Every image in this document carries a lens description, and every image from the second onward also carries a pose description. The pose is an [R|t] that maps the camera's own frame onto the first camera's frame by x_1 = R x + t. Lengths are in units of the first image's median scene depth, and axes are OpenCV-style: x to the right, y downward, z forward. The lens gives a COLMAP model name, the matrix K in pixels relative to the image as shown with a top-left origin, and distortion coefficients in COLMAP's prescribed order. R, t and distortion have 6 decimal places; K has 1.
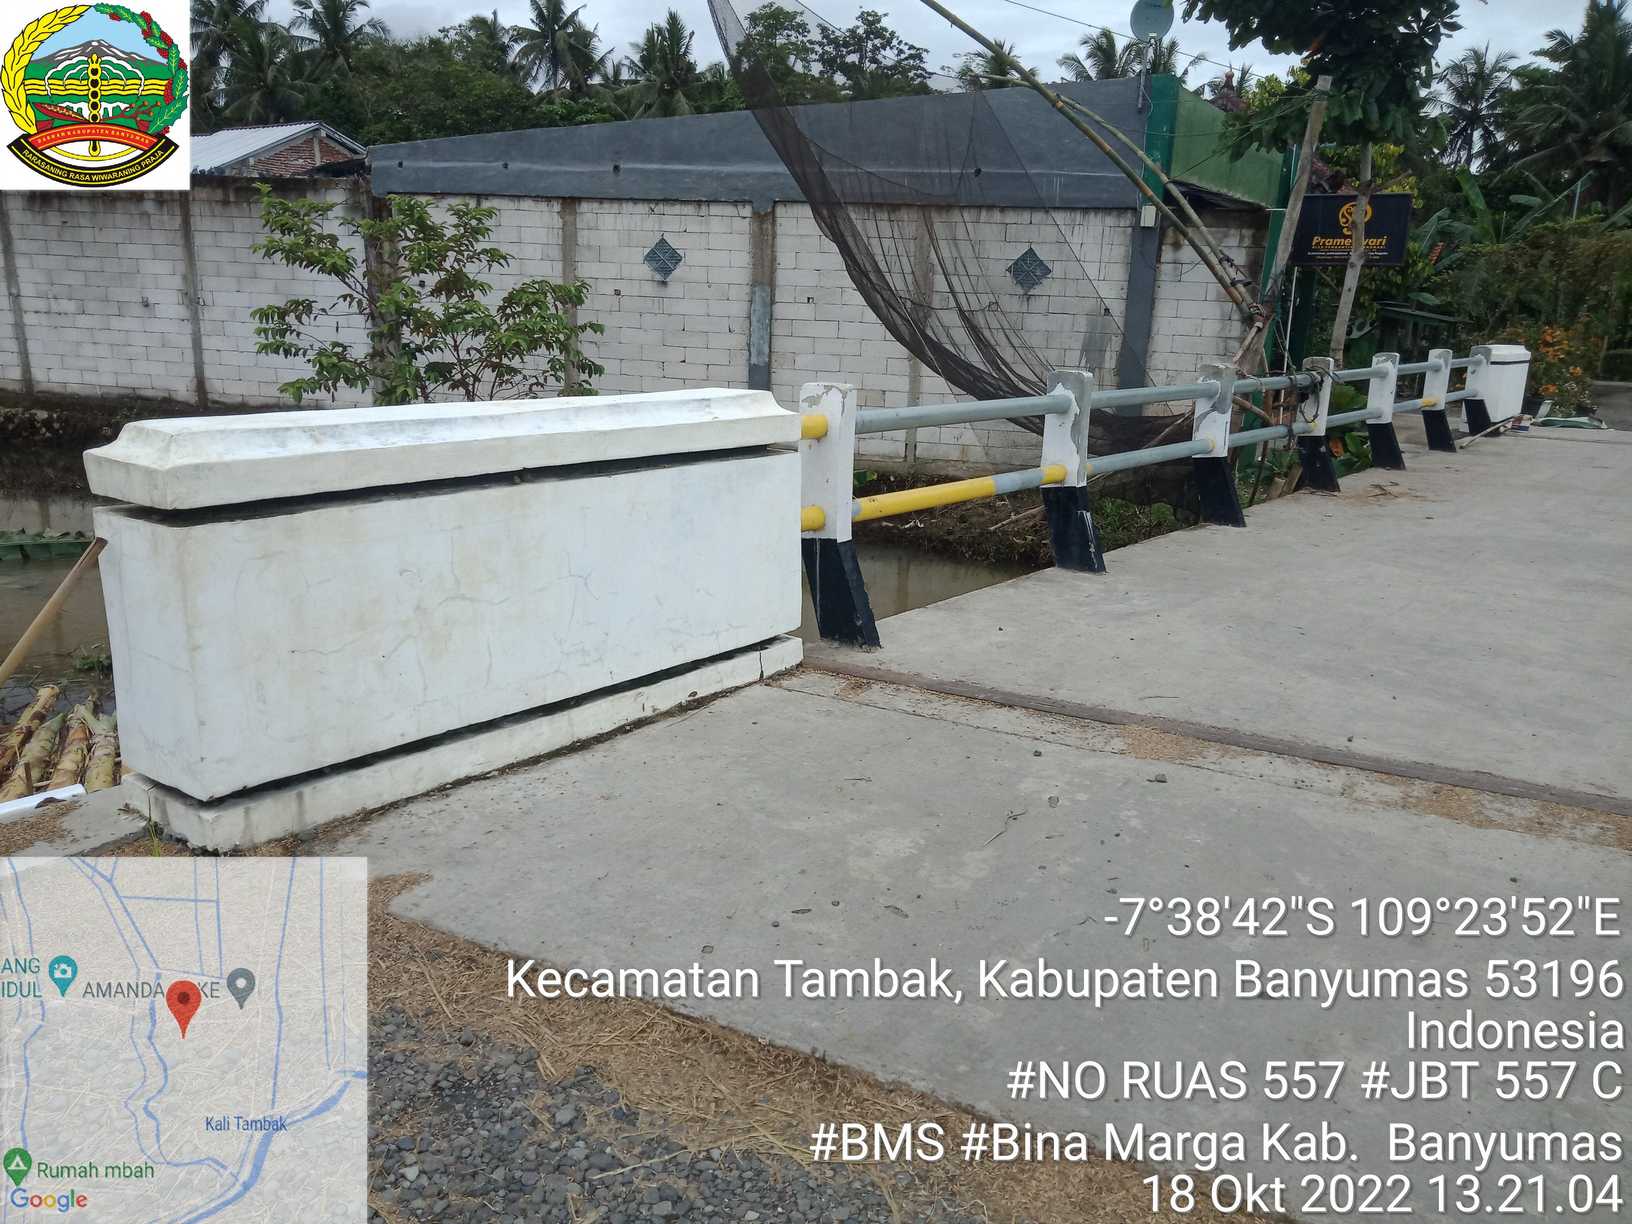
lens RADIAL K [[1213.3, 0, 816.0], [0, 1213.3, 612.0], [0, 0, 1]] dist [0.005755, 0.006363]
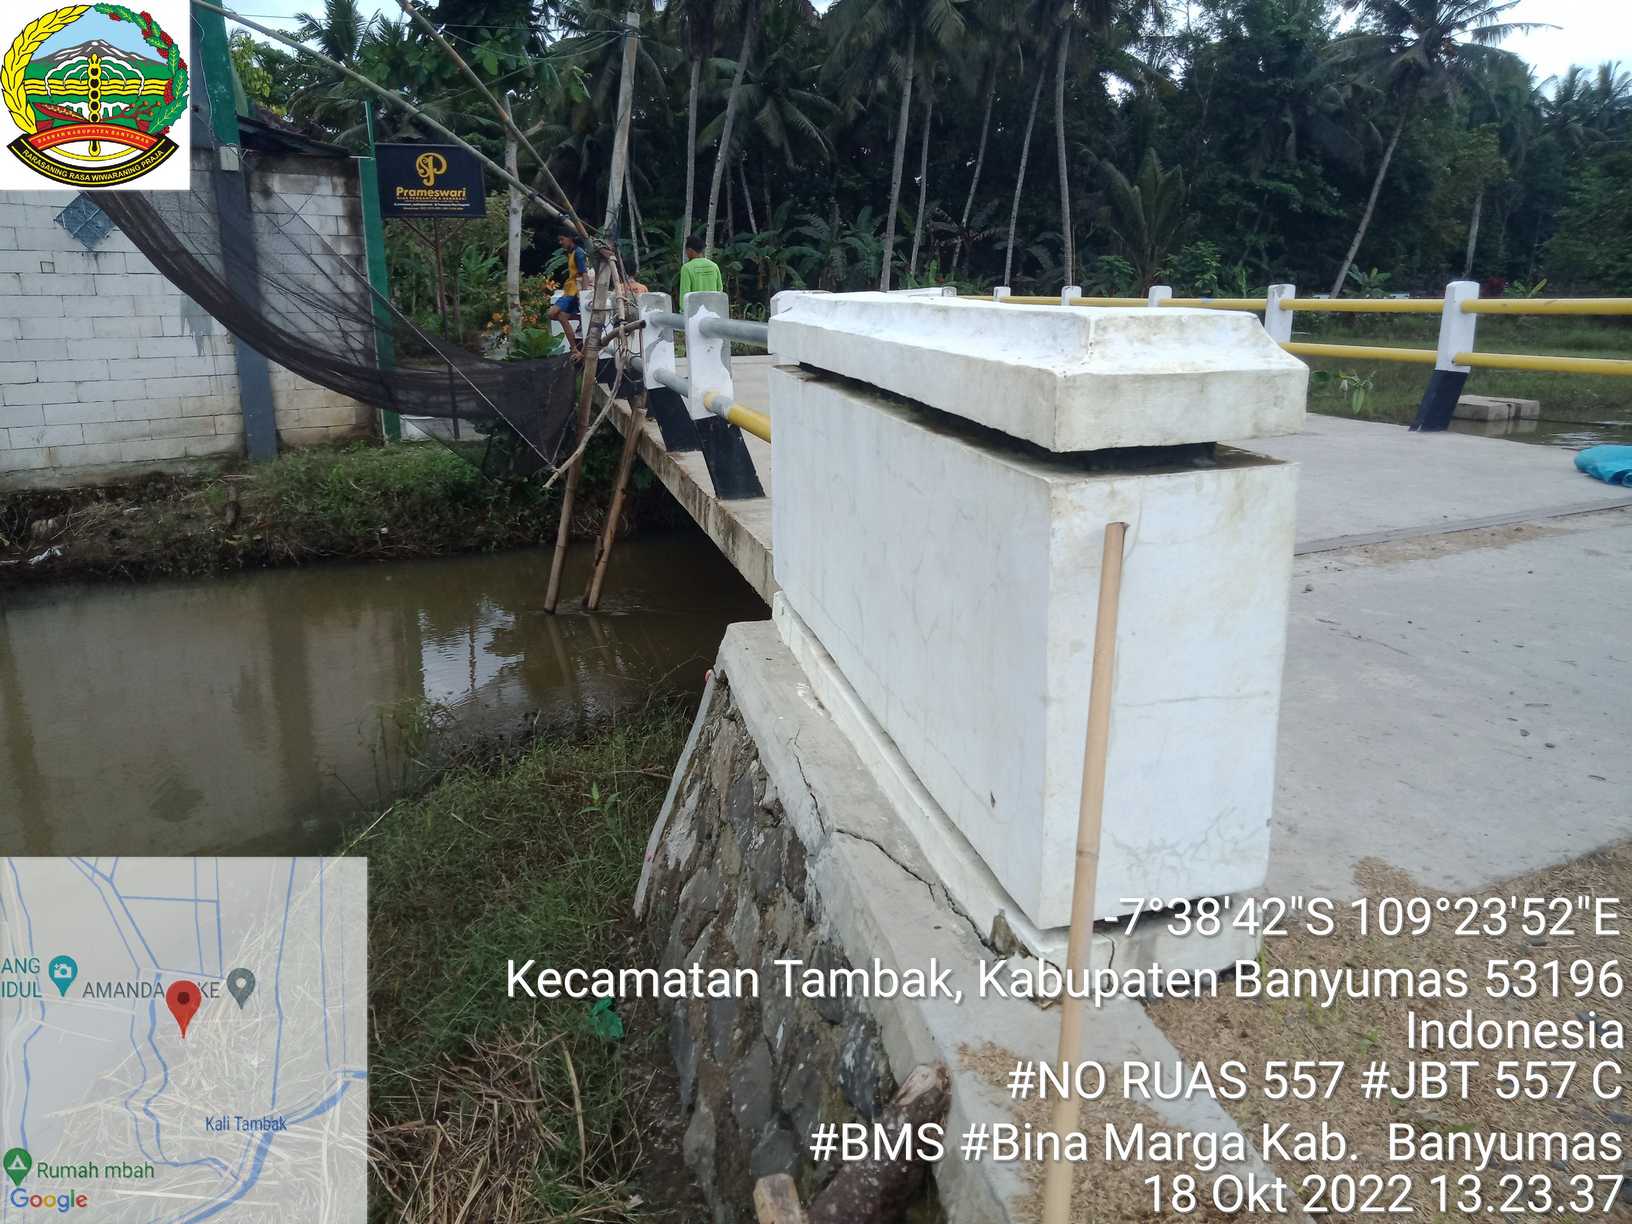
lens RADIAL K [[1213.3, 0, 816.0], [0, 1213.3, 612.0], [0, 0, 1]] dist [0.005755, 0.006363]
pose [[0.604181, -0.242004, 0.759209, -0.199664], [0.228692, 0.965347, 0.125718, -0.020677], [-0.763325, 0.097669, 0.638589, 0.133346]]
